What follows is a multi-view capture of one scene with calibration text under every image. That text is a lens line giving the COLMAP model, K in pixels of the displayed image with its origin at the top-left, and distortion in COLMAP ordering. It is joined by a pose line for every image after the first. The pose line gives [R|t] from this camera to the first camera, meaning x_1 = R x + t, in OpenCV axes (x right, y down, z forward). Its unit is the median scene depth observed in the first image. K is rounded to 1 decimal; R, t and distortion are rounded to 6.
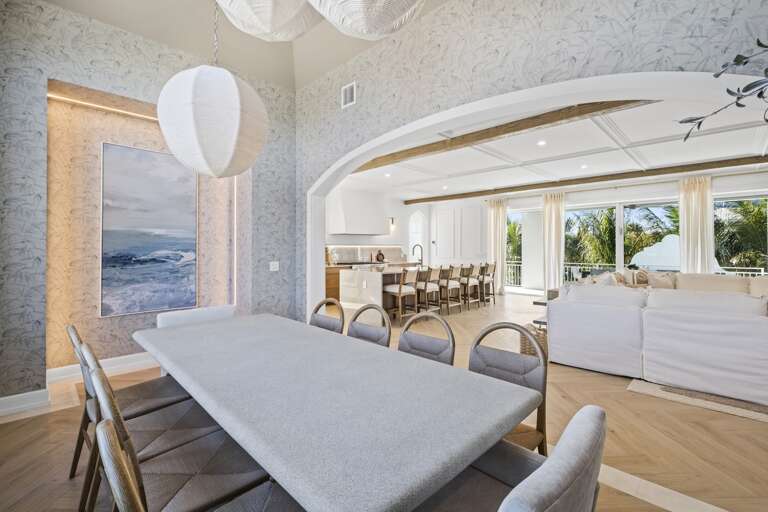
lens RADIAL K [[345.3, 0, 383.6], [0, 345.3, 250.6], [0, 0, 1]] dist [0.004291, -0.000050]
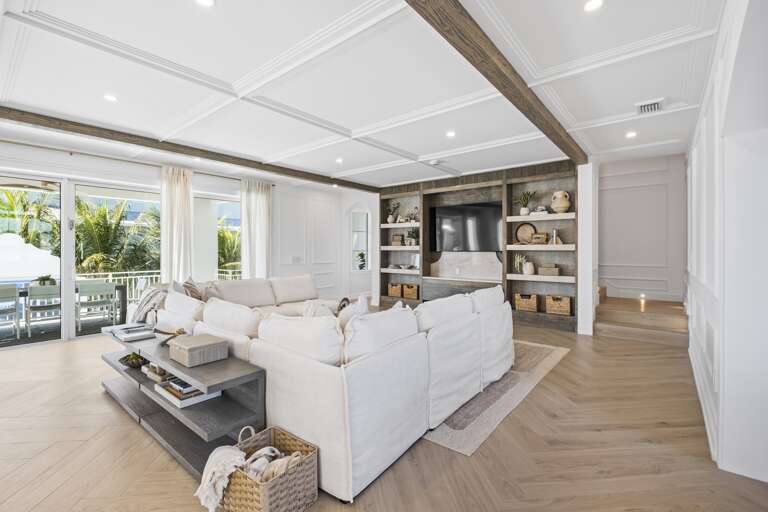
lens RADIAL K [[345.3, 0, 381.4], [0, 345.3, 251.6], [0, 0, 1]] dist [0.004291, -0.000050]
pose [[-0.094732, 0.003246, 0.995498, 0.037991], [0.010936, 0.999938, -0.002220, -0.001450], [-0.995443, 0.010677, -0.094761, 1.182684]]
